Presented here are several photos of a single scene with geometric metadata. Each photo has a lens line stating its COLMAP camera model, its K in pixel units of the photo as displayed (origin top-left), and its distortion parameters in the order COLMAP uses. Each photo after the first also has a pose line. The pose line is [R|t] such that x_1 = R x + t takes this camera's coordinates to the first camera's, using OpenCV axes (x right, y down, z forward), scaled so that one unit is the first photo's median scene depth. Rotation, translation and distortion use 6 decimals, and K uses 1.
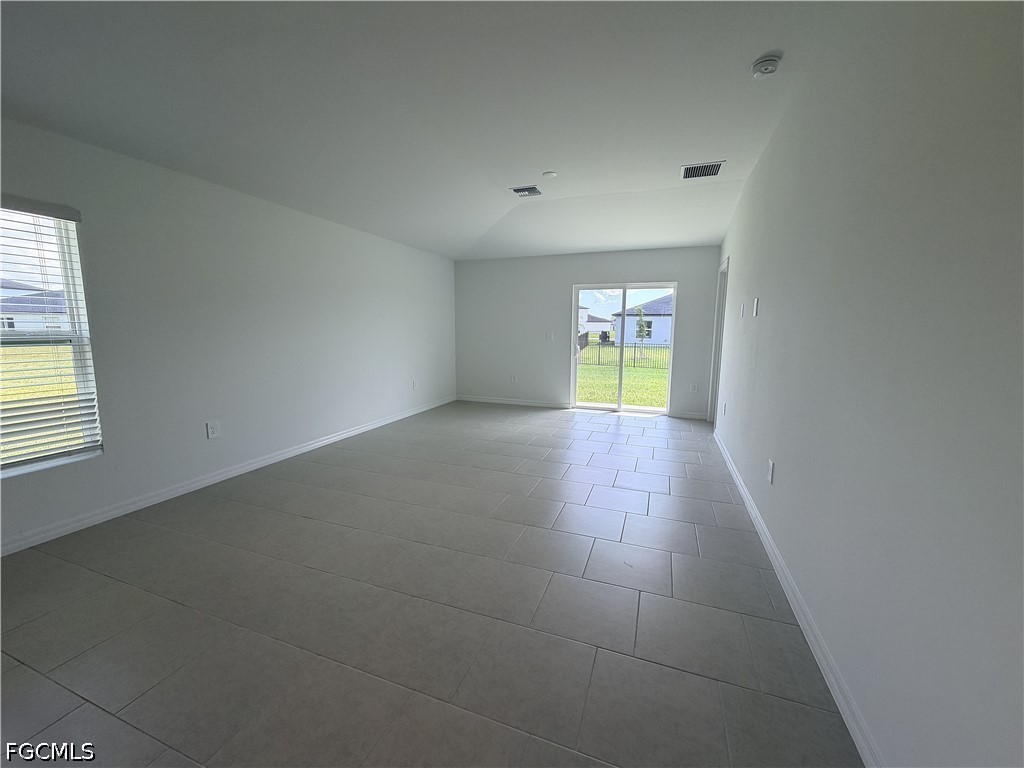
lens RADIAL K [[409.9, 0, 508.8], [0, 409.9, 384.1], [0, 0, 1]] dist [0.005011, 0.000202]
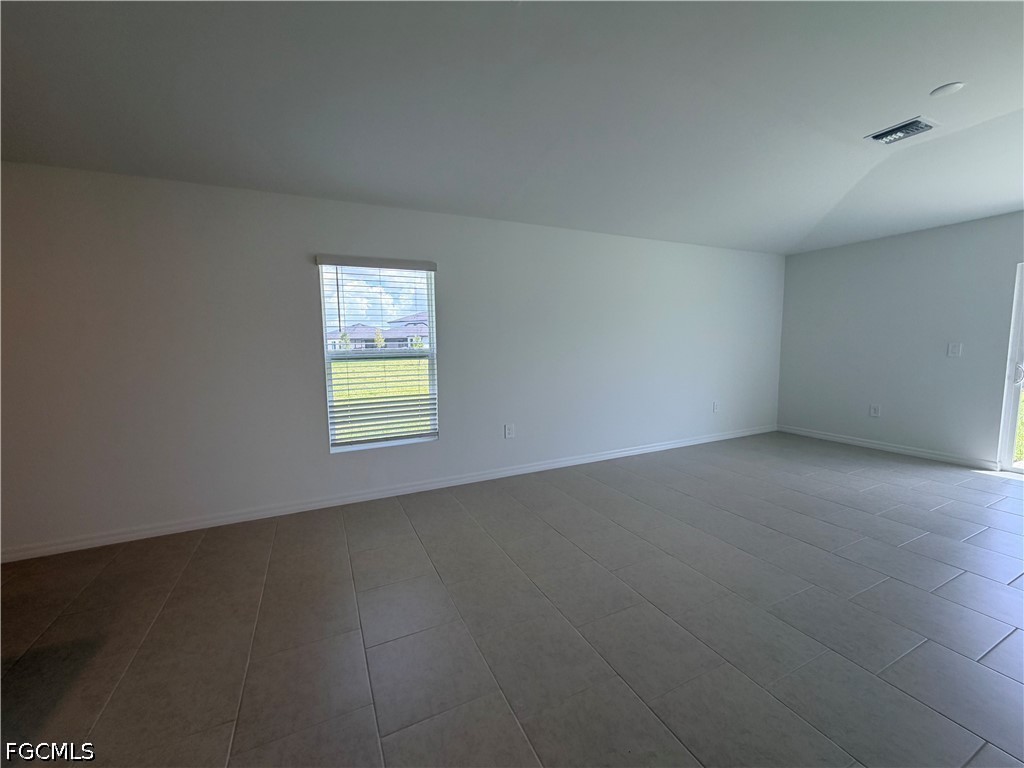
lens RADIAL K [[409.9, 0, 508.8], [0, 409.9, 384.1], [0, 0, 1]] dist [0.005011, 0.000202]
pose [[0.724097, 0.055285, -0.687478, 0.099470], [-0.076488, 0.997070, -0.000381, -0.028100], [0.685443, 0.052859, 0.726205, 0.166449]]
